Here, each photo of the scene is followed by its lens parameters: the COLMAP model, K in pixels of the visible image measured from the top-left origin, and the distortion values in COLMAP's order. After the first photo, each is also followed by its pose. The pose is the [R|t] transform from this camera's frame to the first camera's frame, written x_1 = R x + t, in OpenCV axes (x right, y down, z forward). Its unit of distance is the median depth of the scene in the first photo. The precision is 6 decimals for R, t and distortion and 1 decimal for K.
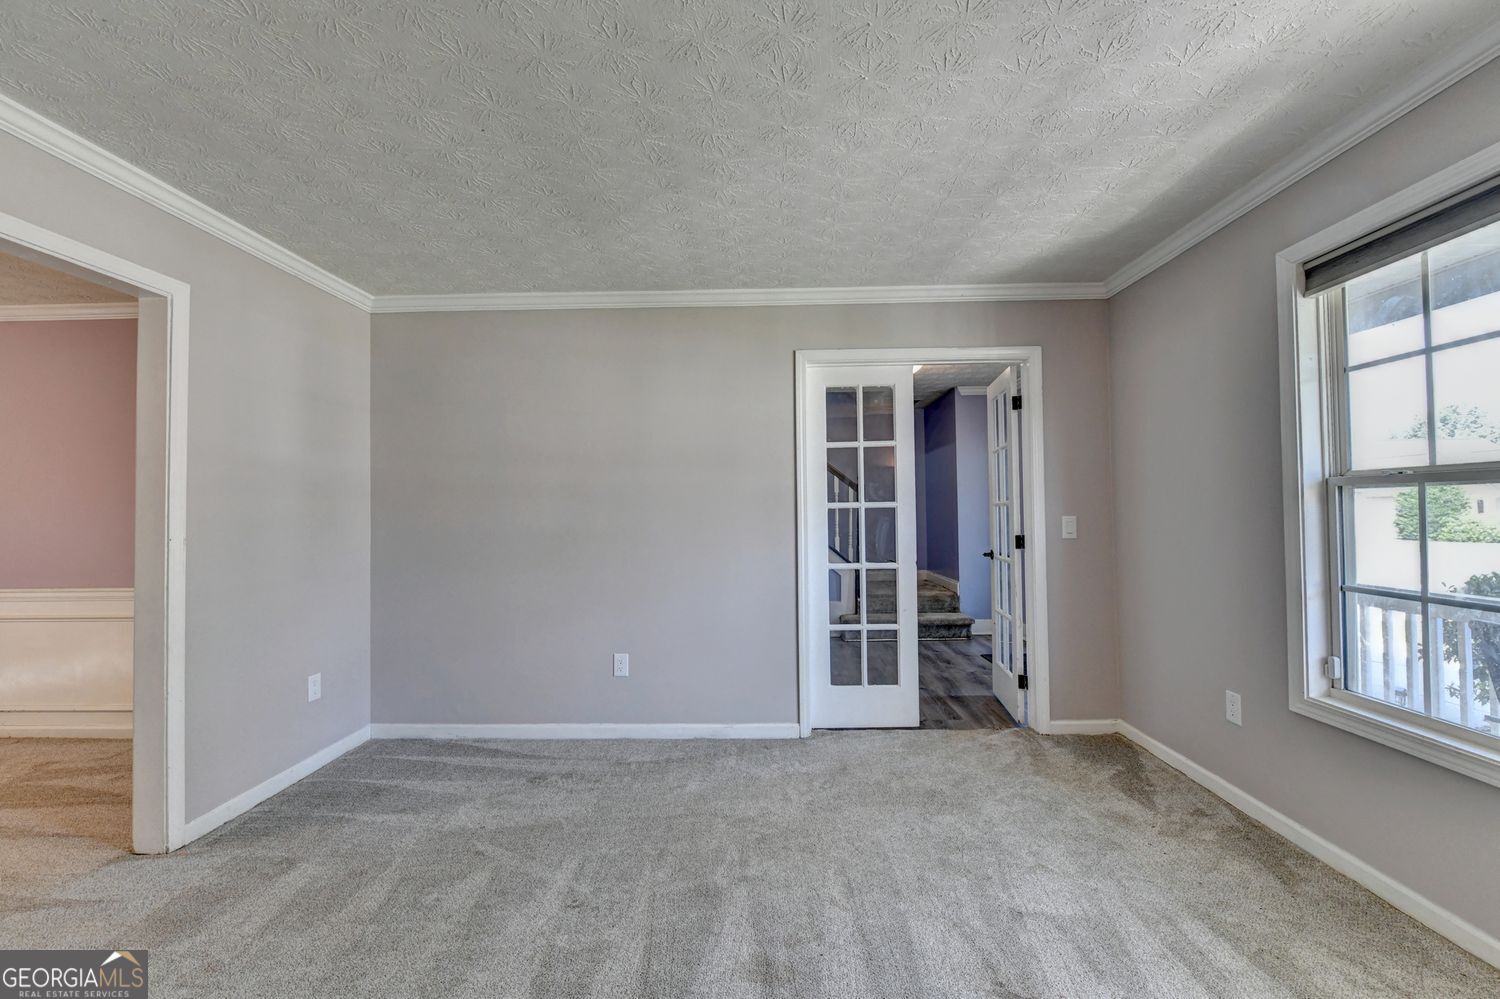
lens RADIAL K [[622.0, 0, 806.5], [0, 622.0, 498.3], [0, 0, 1]] dist [-0.007939, -0.000755]
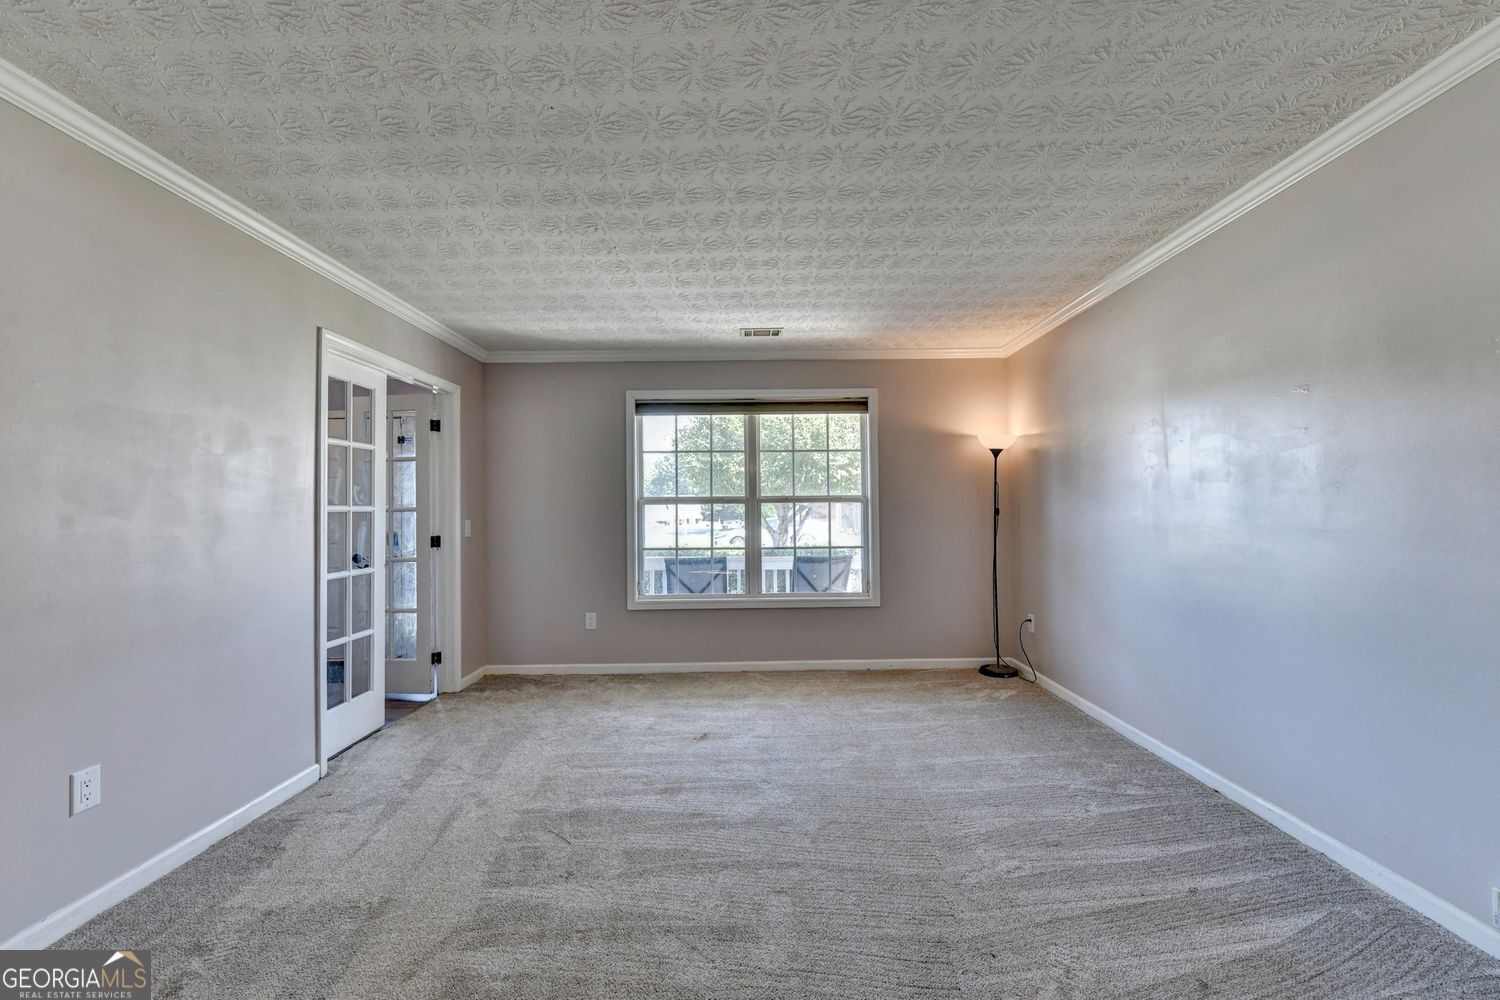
lens RADIAL K [[622.0, 0, 756.4], [0, 622.0, 496.7], [0, 0, 1]] dist [-0.007939, -0.000755]
pose [[-0.040646, 0.036122, 0.998520, -1.146067], [-0.009520, 0.999287, -0.036537, 0.027620], [-0.999128, -0.010991, -0.040274, 0.555933]]
